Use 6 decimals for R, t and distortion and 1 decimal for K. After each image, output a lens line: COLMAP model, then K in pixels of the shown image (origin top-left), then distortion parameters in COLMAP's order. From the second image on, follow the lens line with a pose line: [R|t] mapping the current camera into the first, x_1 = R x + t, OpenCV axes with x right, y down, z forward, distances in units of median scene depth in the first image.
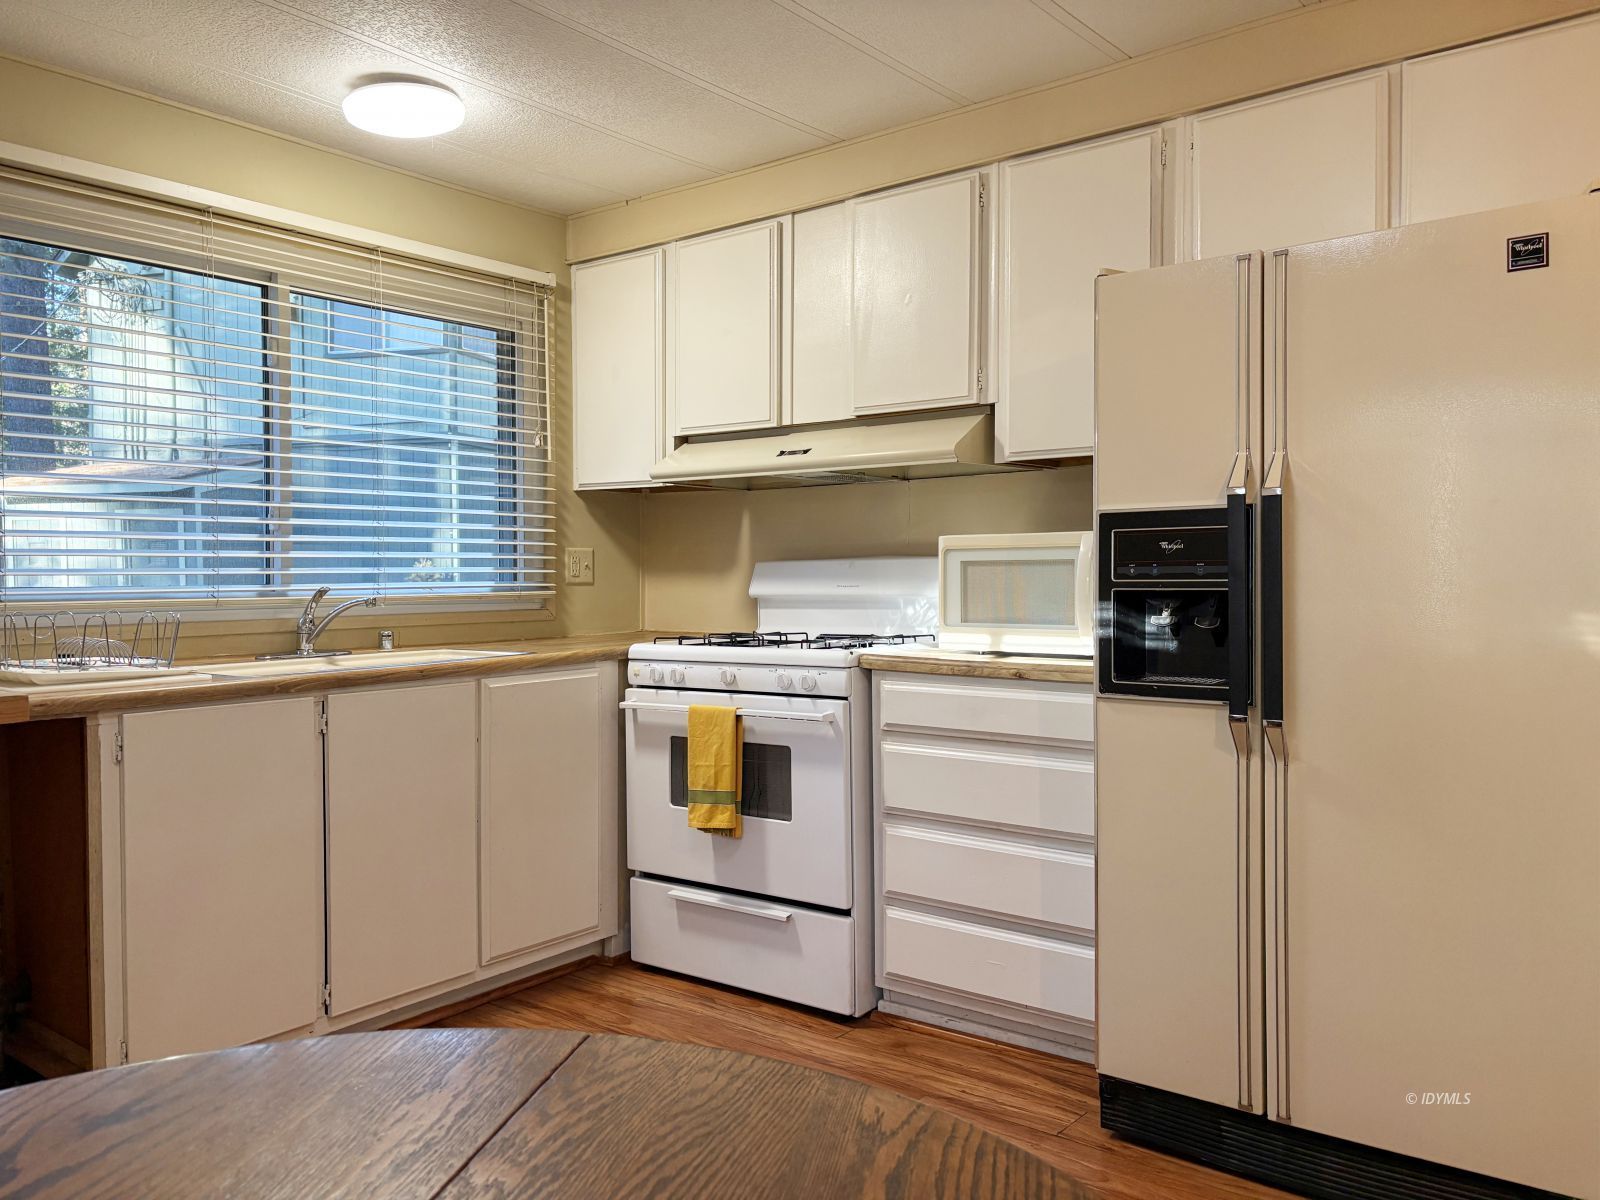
lens RADIAL K [[1205.9, 0, 799.5], [0, 1205.9, 601.7], [0, 0, 1]] dist [0.051613, -0.052983]
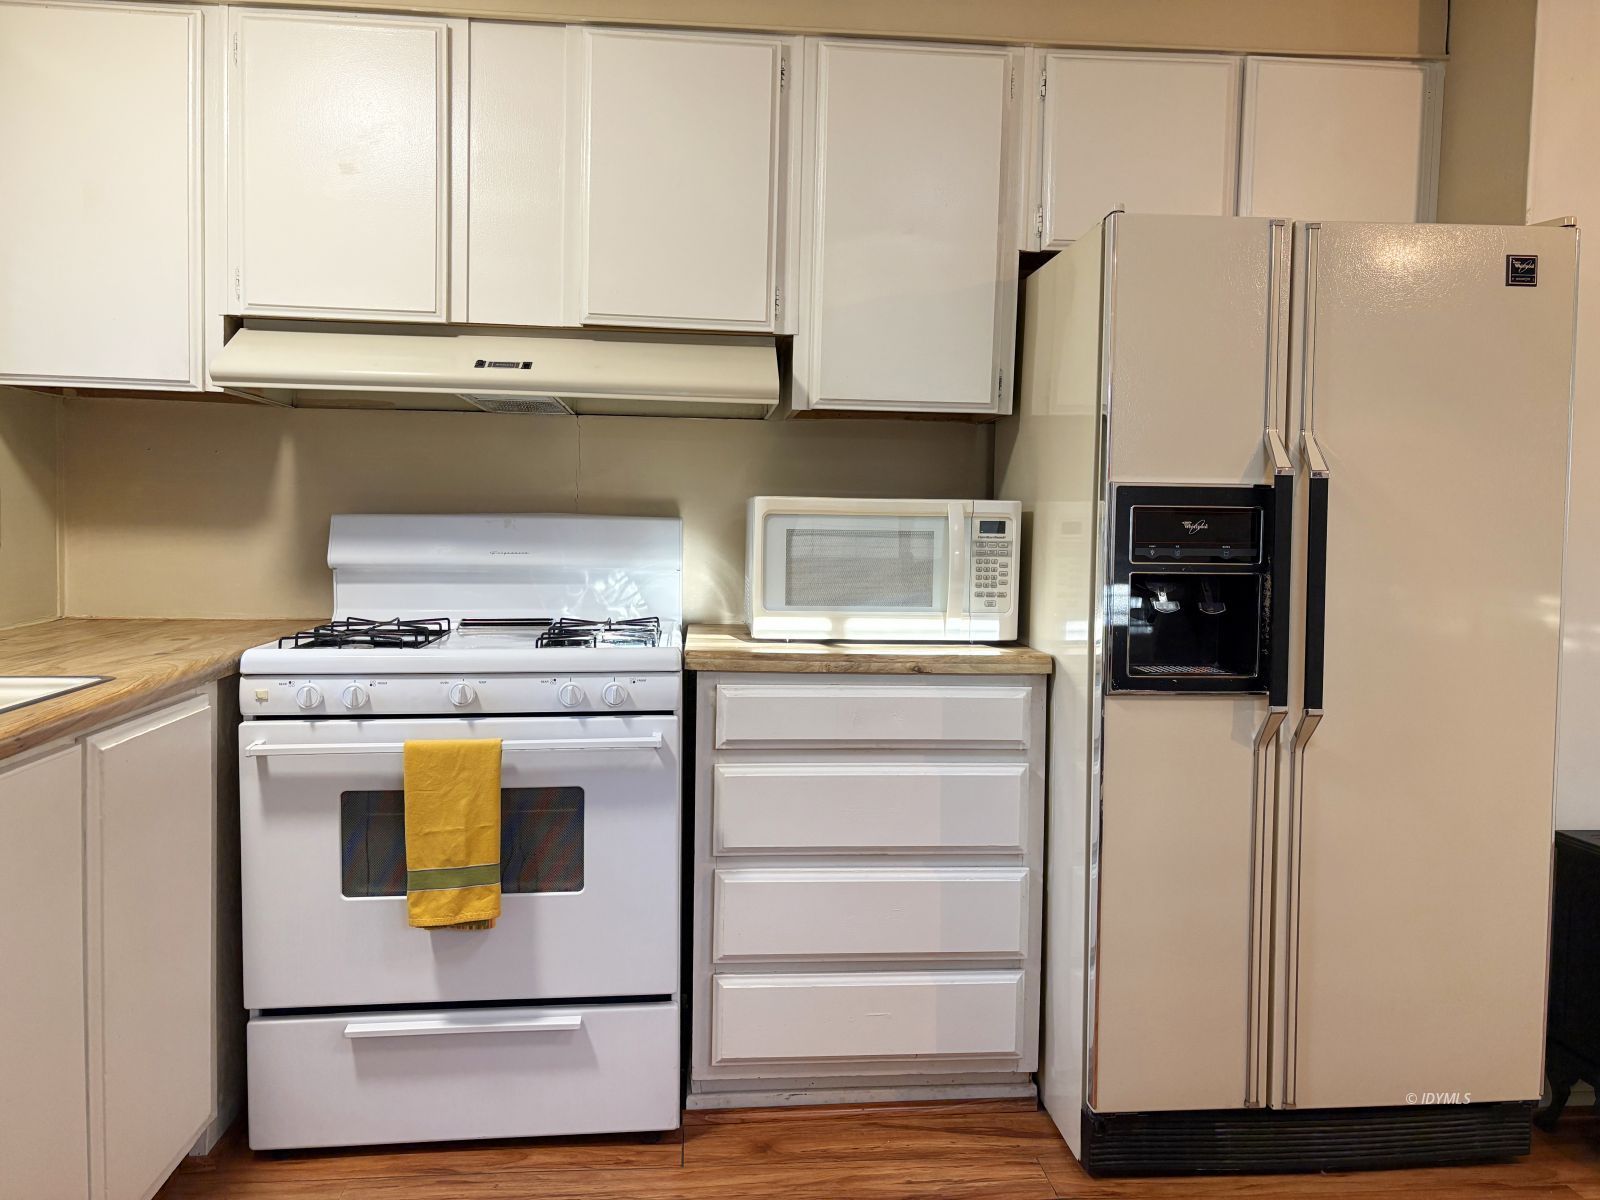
lens RADIAL K [[1205.9, 0, 805.7], [0, 1205.9, 598.1], [0, 0, 1]] dist [0.051613, -0.052983]
pose [[0.729104, -0.026195, 0.683901, -0.394189], [-0.004394, 0.999067, 0.042952, -0.021781], [-0.684389, -0.034321, 0.728309, 0.390576]]
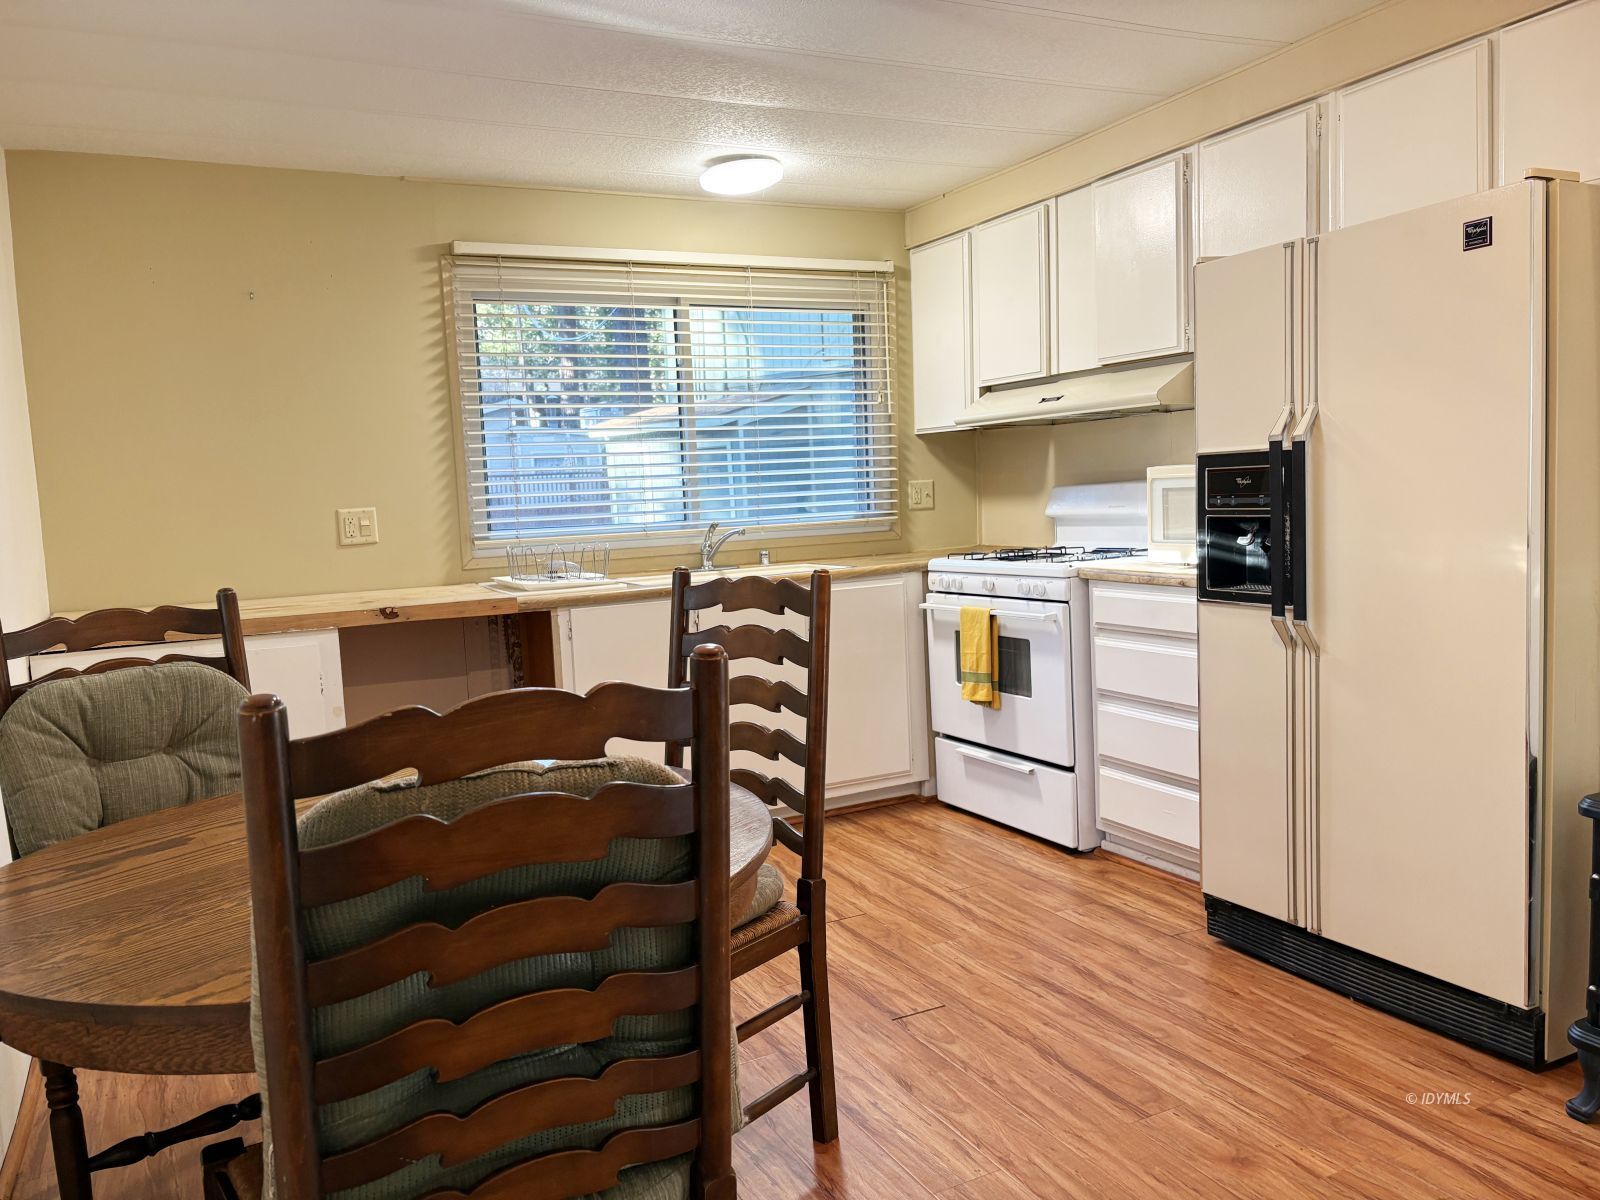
lens RADIAL K [[1205.9, 0, 797.6], [0, 1205.9, 601.7], [0, 0, 1]] dist [0.051613, -0.052983]
pose [[0.903107, 0.004341, -0.429394, 0.315928], [0.030596, 0.996757, 0.074427, -0.021552], [0.428325, -0.080353, 0.900045, -0.246027]]
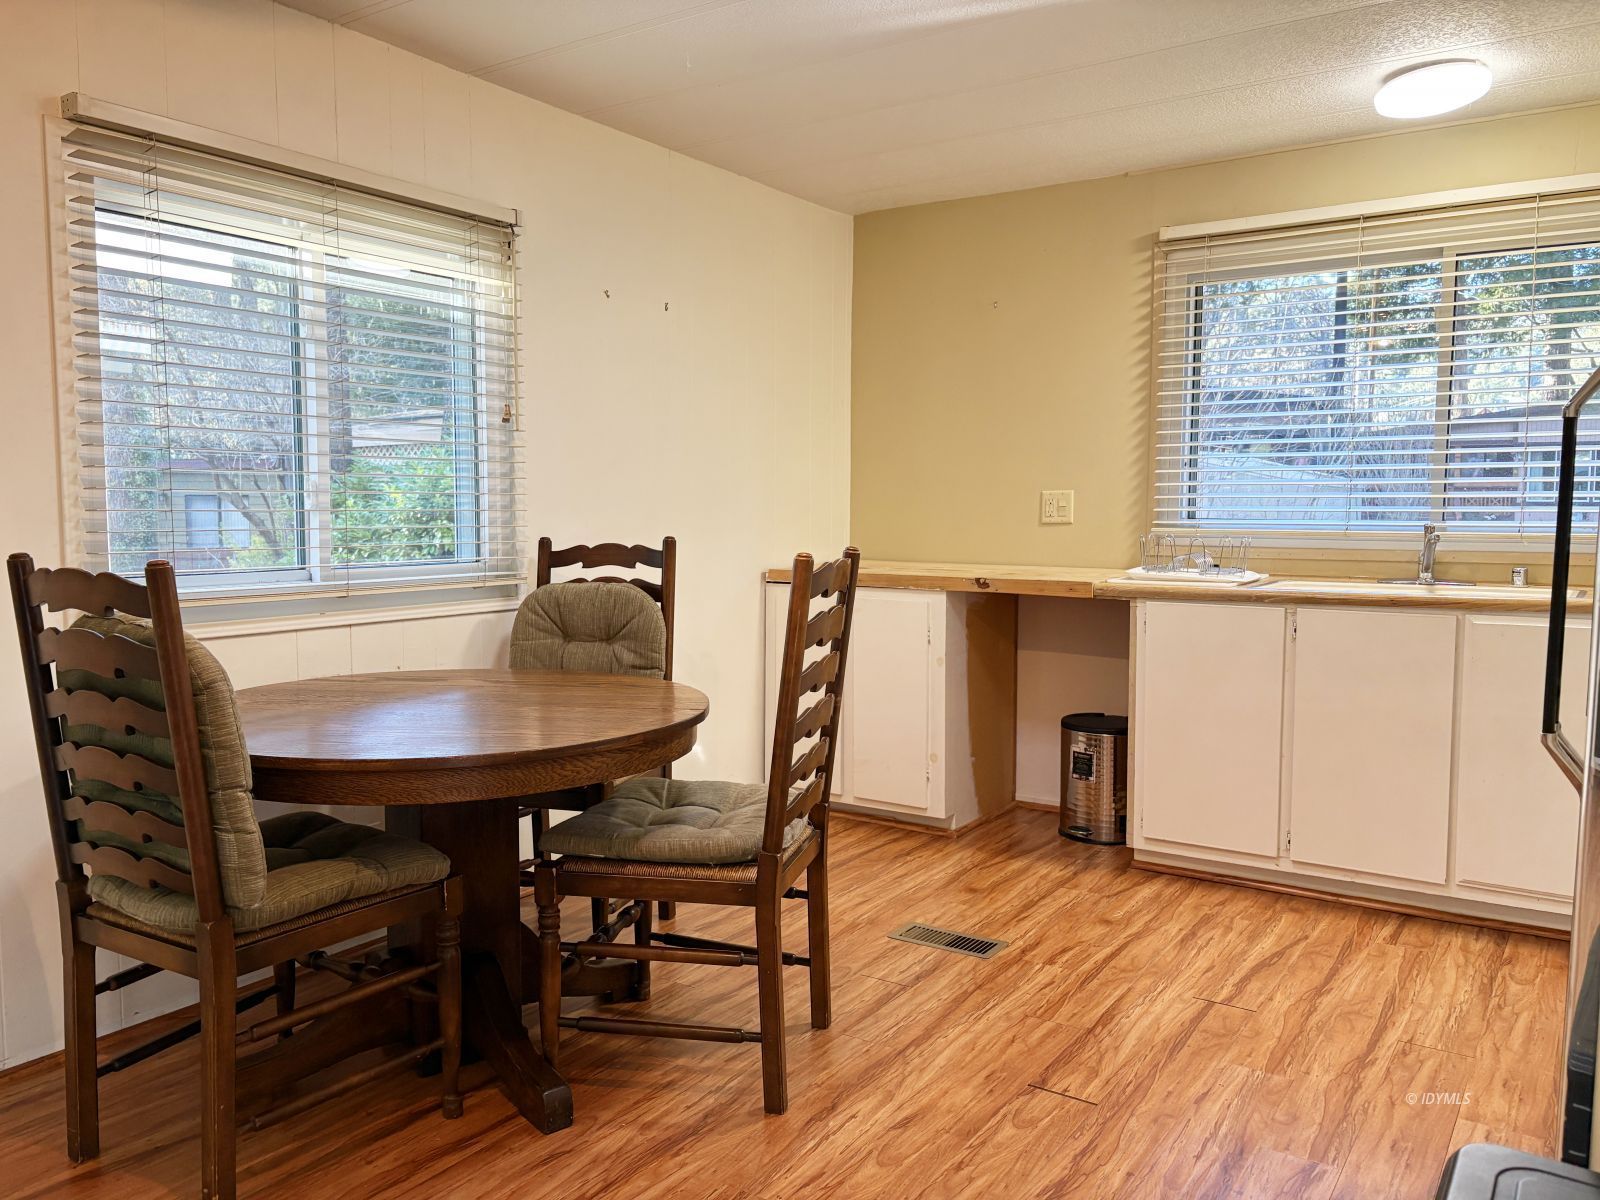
lens RADIAL K [[1205.9, 0, 812.3], [0, 1205.9, 597.7], [0, 0, 1]] dist [0.051613, -0.052983]
pose [[0.075130, 0.082493, -0.993756, 0.736822], [-0.029658, 0.996316, 0.080464, -0.018970], [0.996733, 0.023427, 0.077300, 0.348950]]
